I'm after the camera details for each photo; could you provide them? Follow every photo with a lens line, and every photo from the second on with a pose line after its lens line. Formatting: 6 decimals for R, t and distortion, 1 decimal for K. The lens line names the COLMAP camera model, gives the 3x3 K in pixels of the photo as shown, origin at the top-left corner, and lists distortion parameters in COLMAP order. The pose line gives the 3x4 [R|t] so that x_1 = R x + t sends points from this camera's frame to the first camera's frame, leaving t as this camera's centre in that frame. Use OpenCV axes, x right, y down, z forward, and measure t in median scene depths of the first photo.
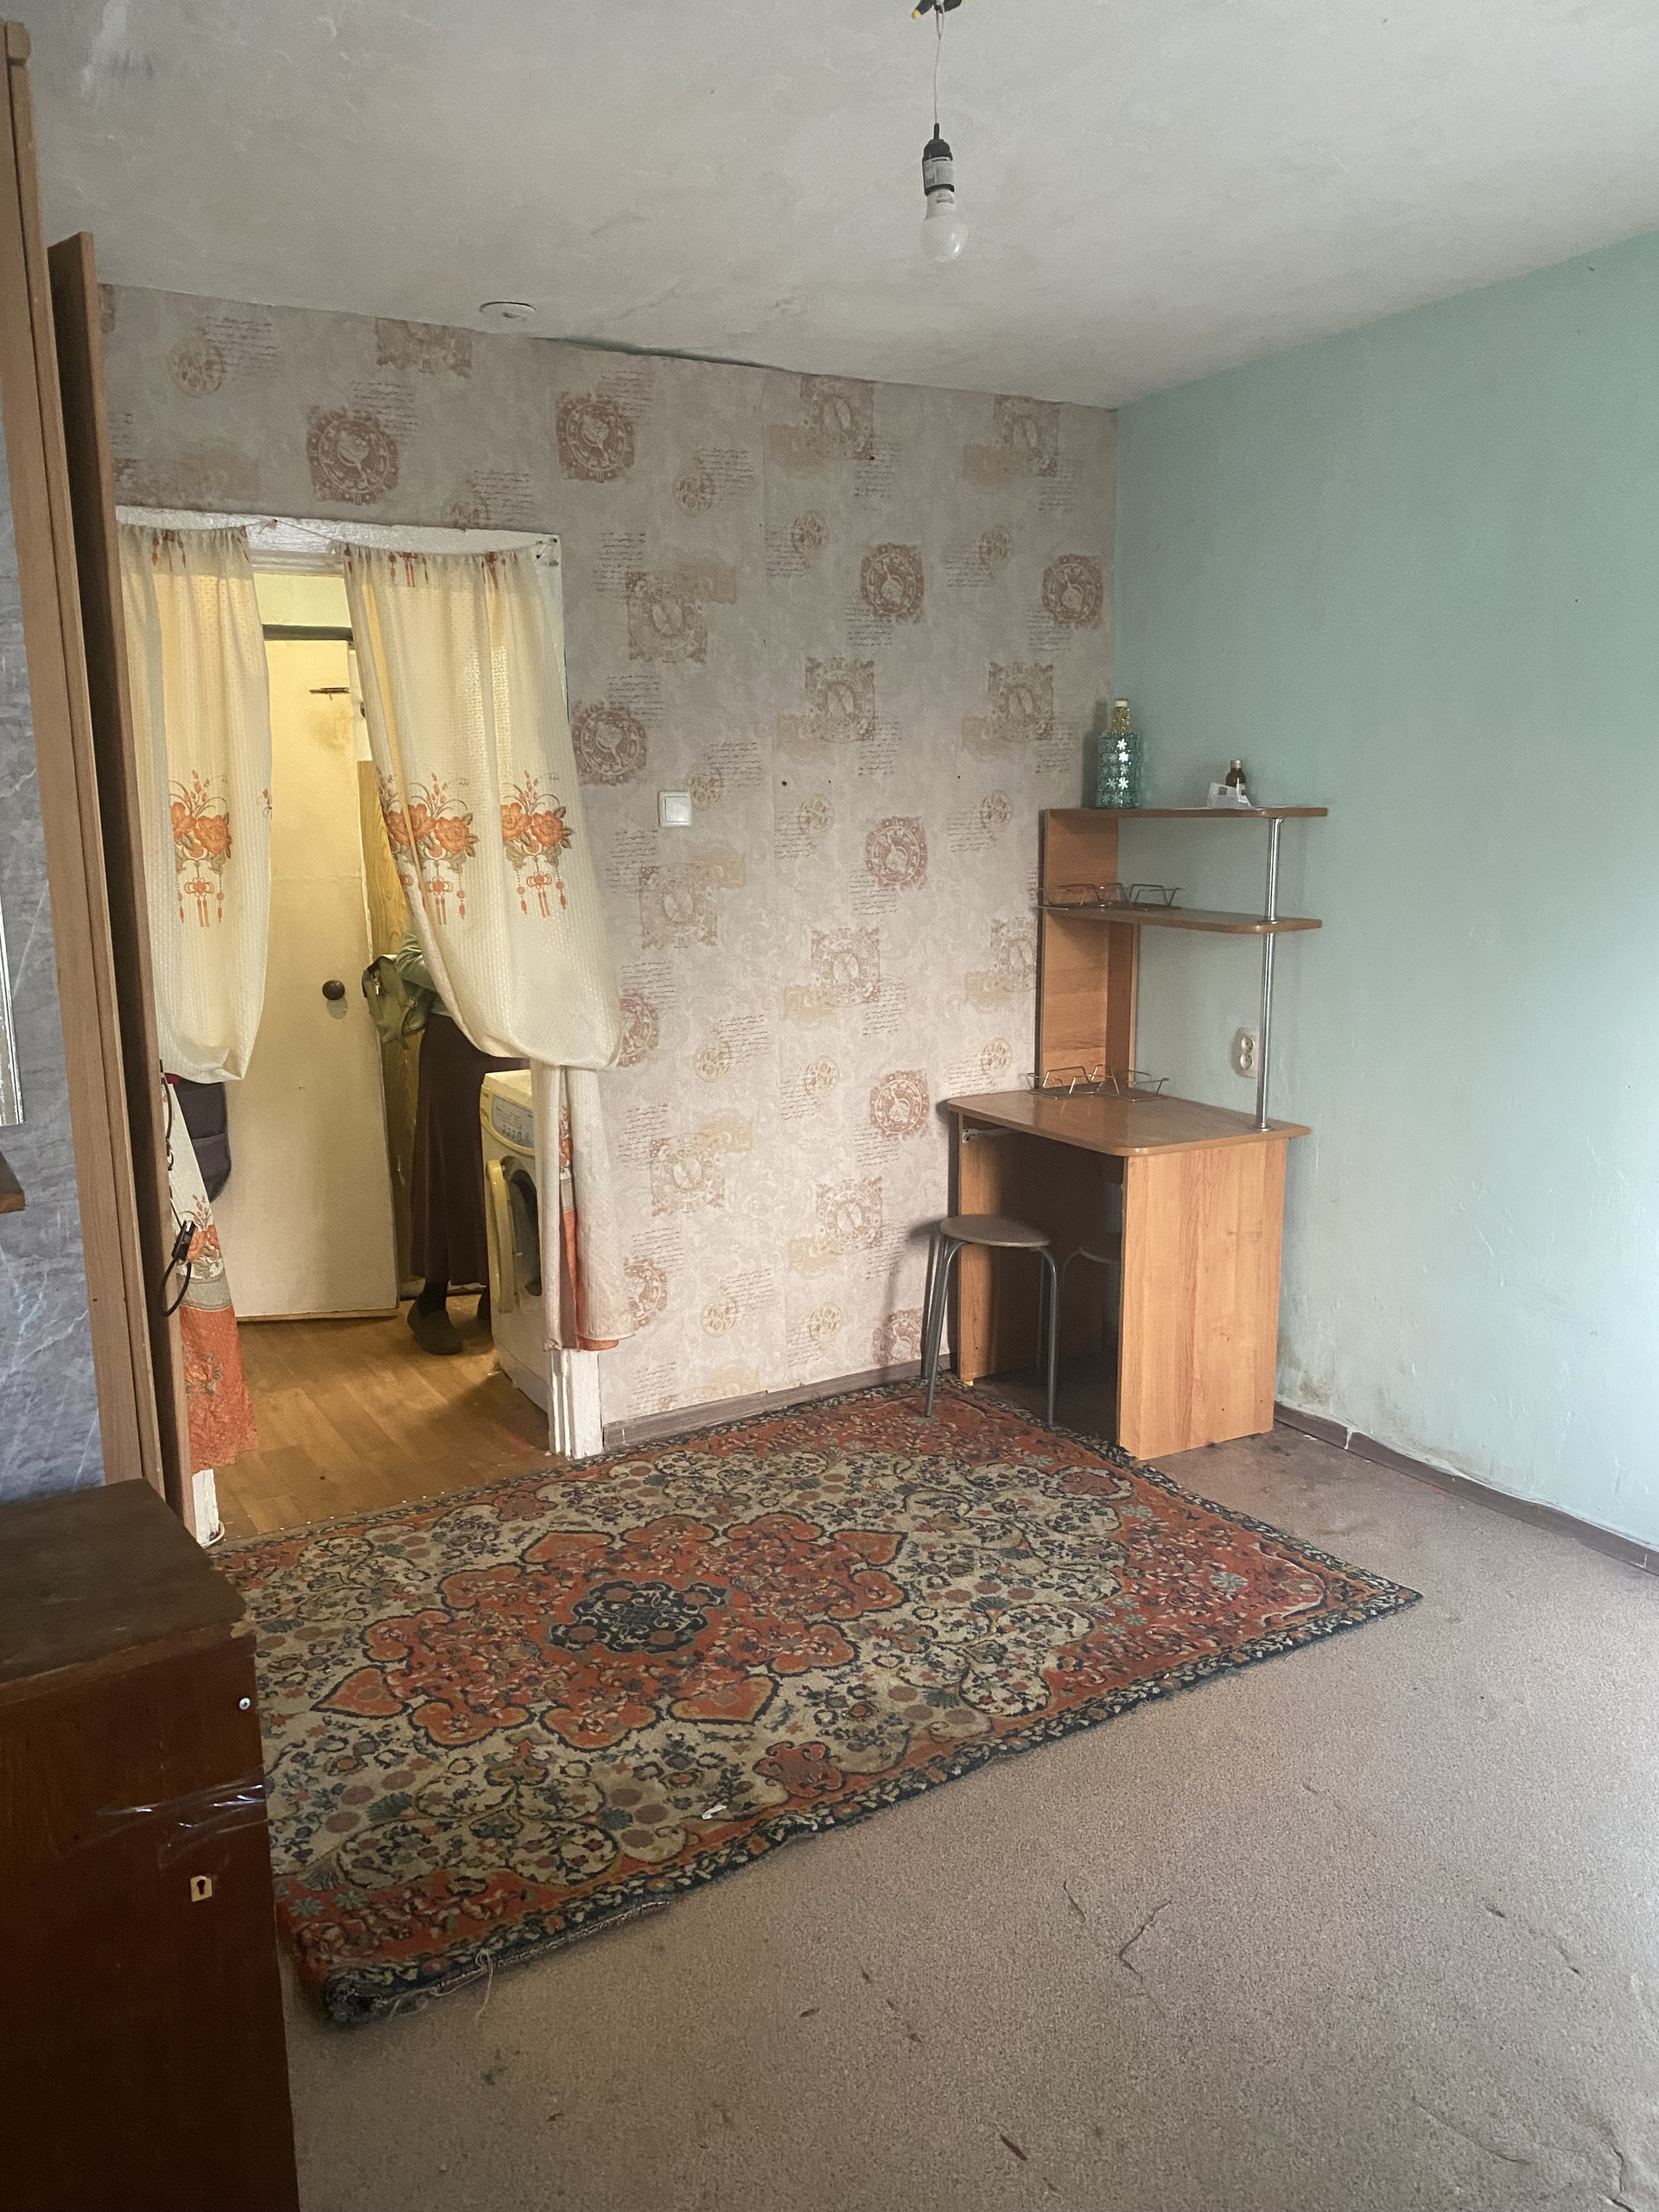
lens RADIAL K [[1708.1, 0, 841.6], [0, 1708.1, 1118.1], [0, 0, 1]] dist [0.033210, 0.001402]
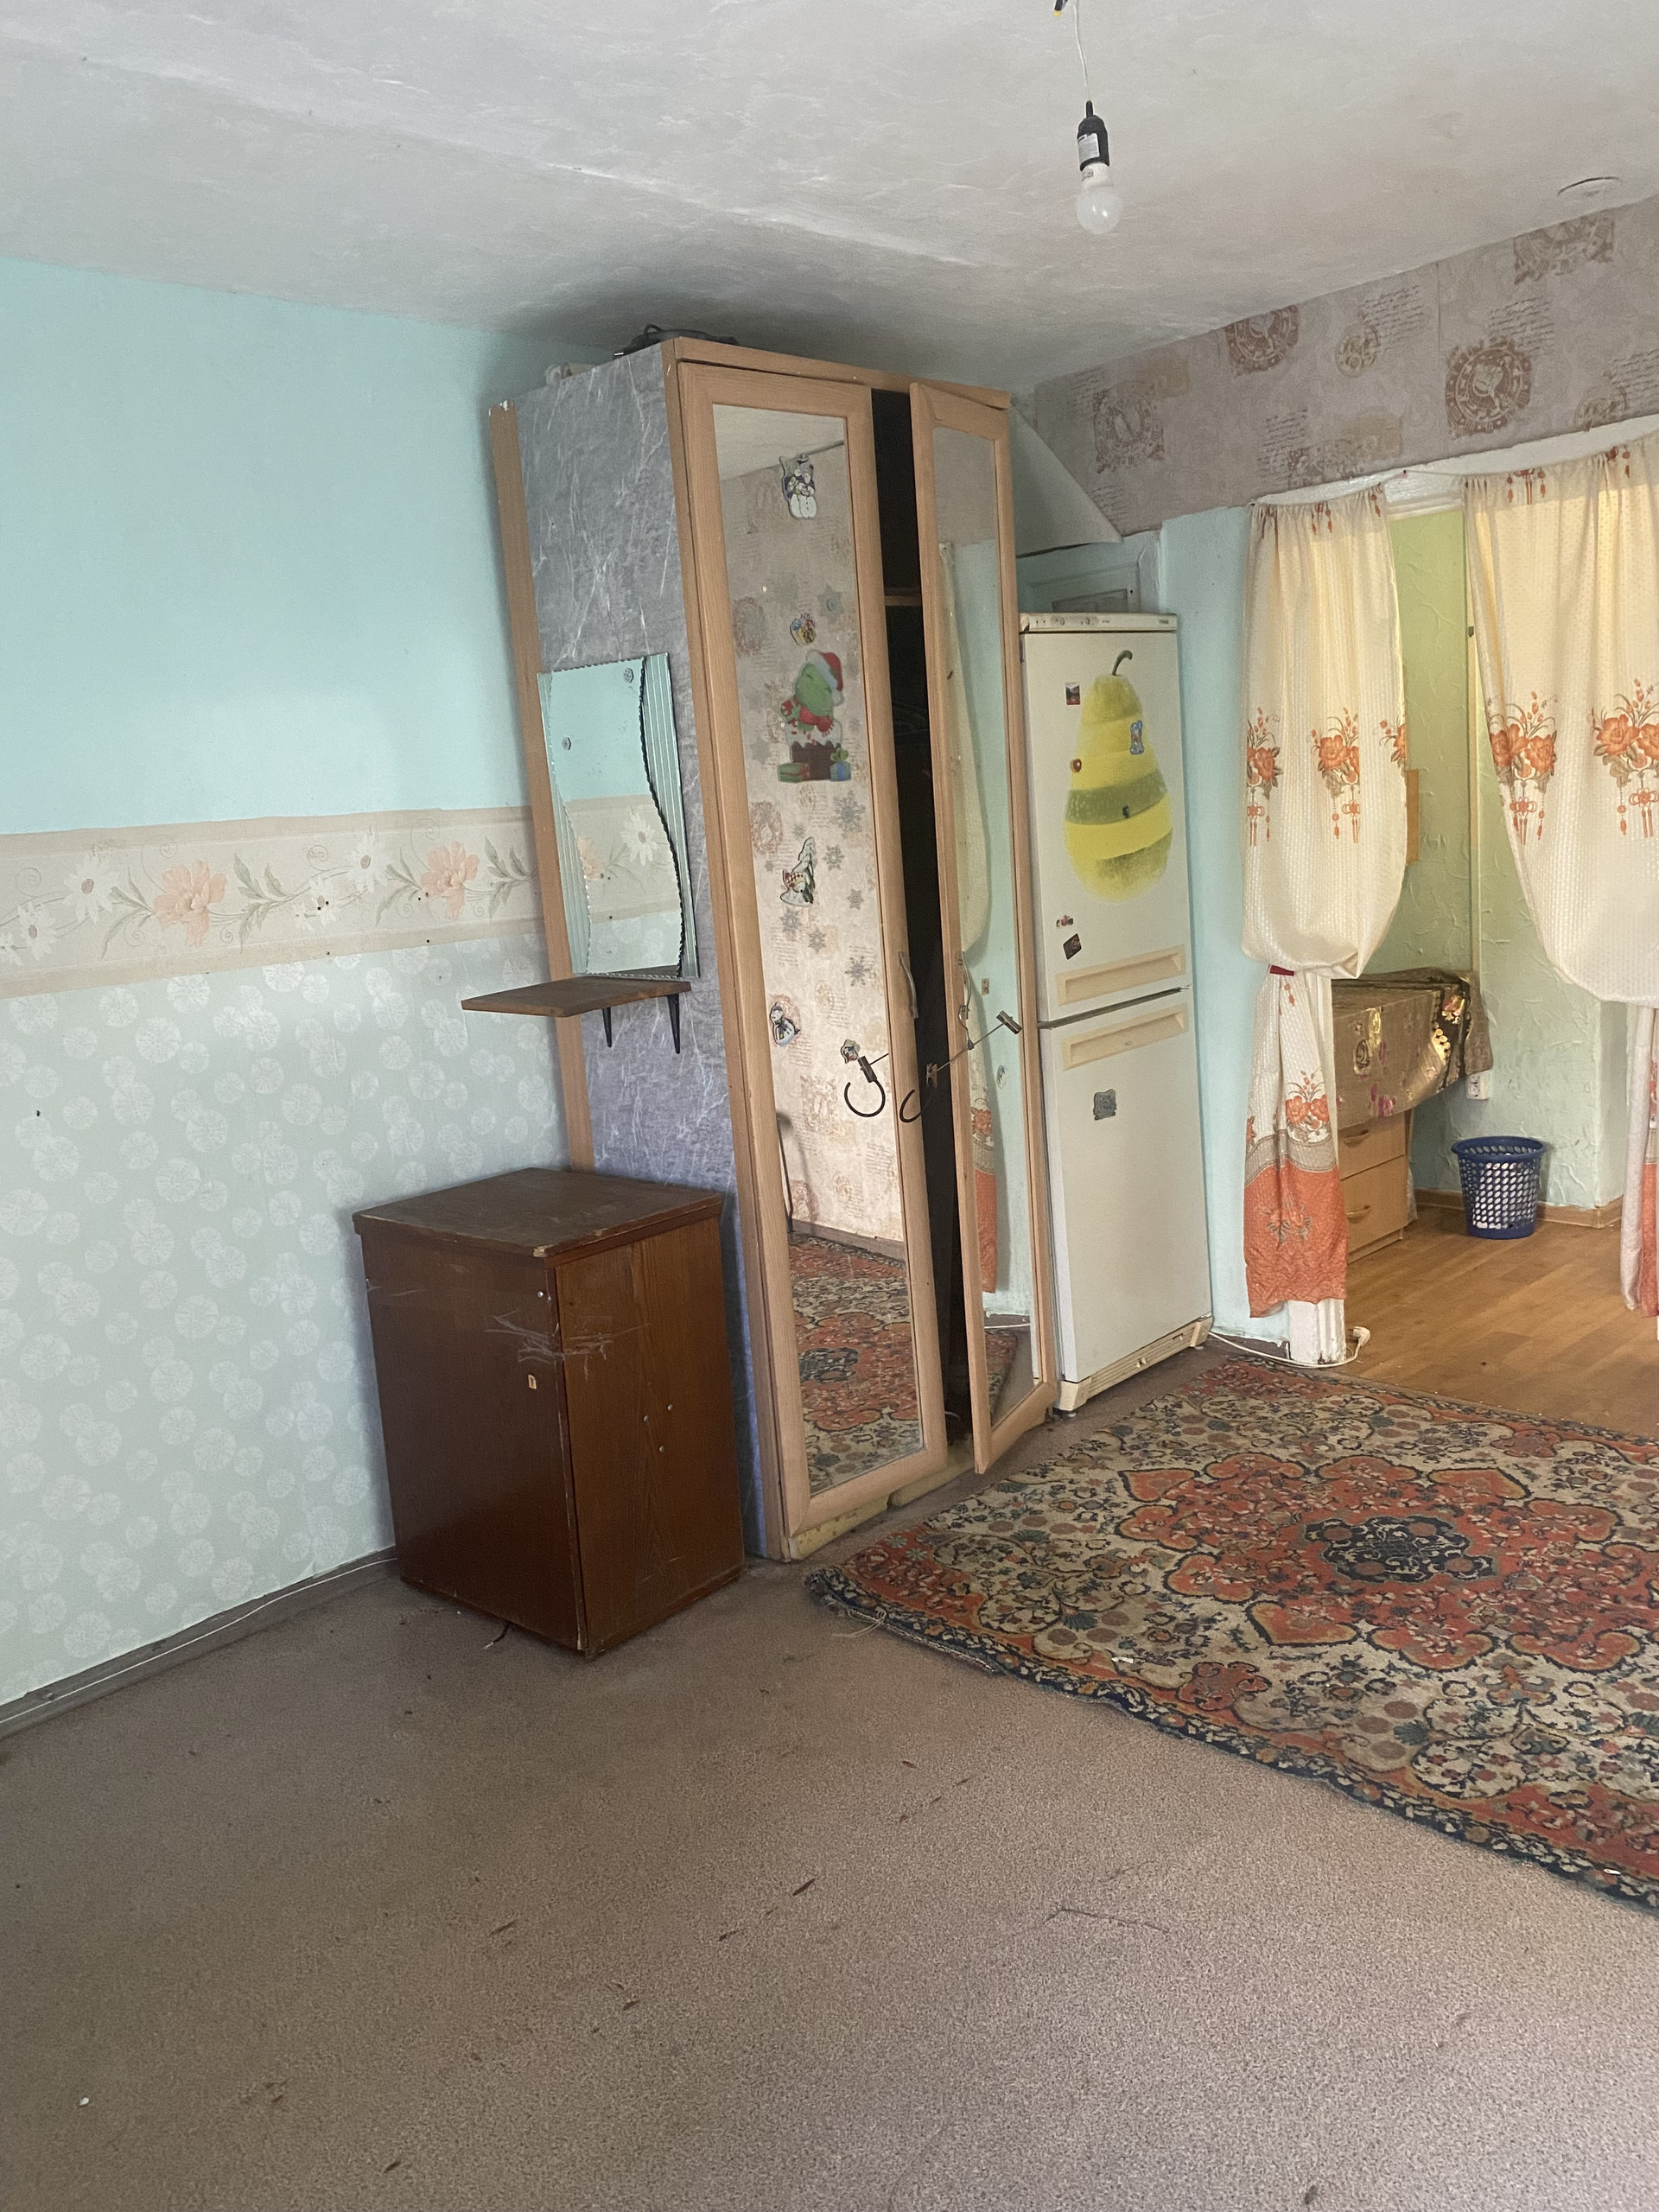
lens RADIAL K [[1708.1, 0, 842.6], [0, 1708.1, 1095.6], [0, 0, 1]] dist [0.033210, 0.001402]
pose [[0.253762, 0.174618, -0.951374, 0.709563], [-0.106337, 0.982644, 0.151994, -0.088386], [0.961404, 0.062596, 0.267926, 0.401434]]
